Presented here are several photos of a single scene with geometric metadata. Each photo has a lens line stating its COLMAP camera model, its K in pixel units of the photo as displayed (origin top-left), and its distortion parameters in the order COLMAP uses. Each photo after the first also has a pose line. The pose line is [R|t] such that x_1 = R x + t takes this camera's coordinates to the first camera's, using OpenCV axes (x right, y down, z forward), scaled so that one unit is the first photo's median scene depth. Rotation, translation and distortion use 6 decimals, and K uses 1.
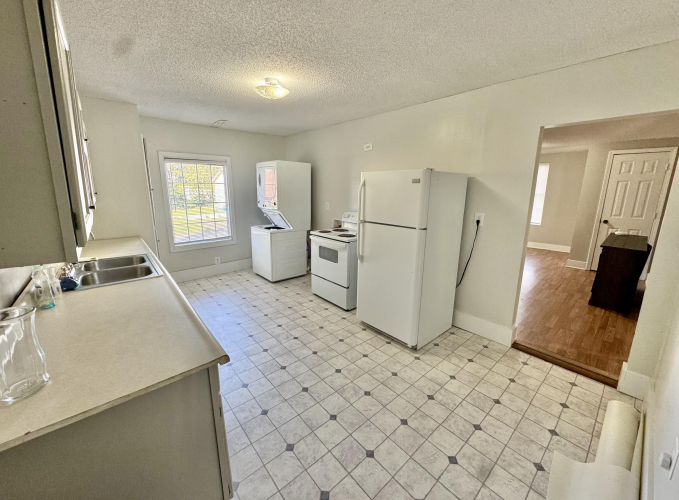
lens RADIAL K [[268.0, 0, 339.5], [0, 268.0, 245.5], [0, 0, 1]] dist [-0.002984, 0.000054]
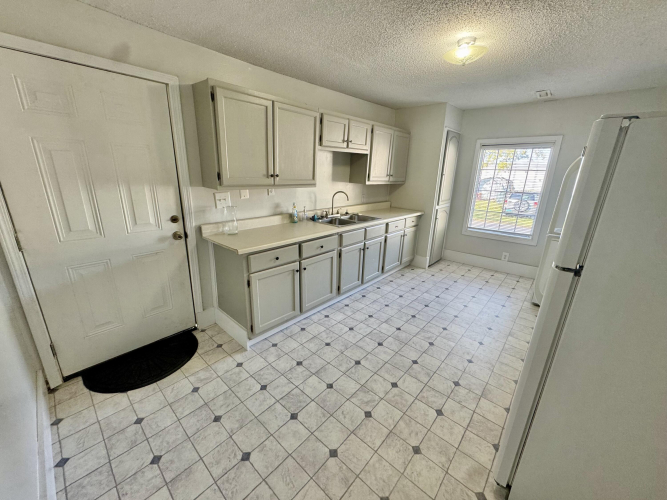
lens RADIAL K [[263.2, 0, 333.6], [0, 263.2, 250.0], [0, 0, 1]] dist [-0.002984, 0.000054]
pose [[0.124488, 0.283619, -0.950822, 0.453029], [-0.235647, 0.939310, 0.249332, -0.073893], [0.963833, 0.193019, 0.183767, 0.393810]]
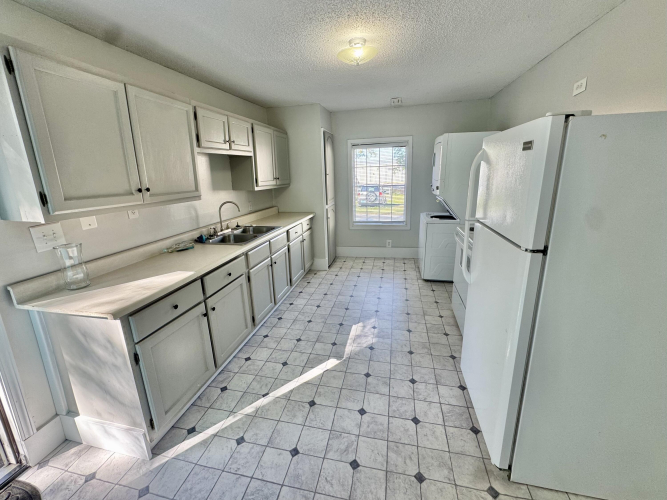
lens RADIAL K [[274.9, 0, 333.4], [0, 274.9, 239.8], [0, 0, 1]] dist [-0.001266, -0.000120]
pose [[0.593148, 0.166097, -0.787774, 0.331754], [-0.134155, 0.985198, 0.106712, -0.058302], [0.793838, 0.042388, 0.606651, 0.305332]]
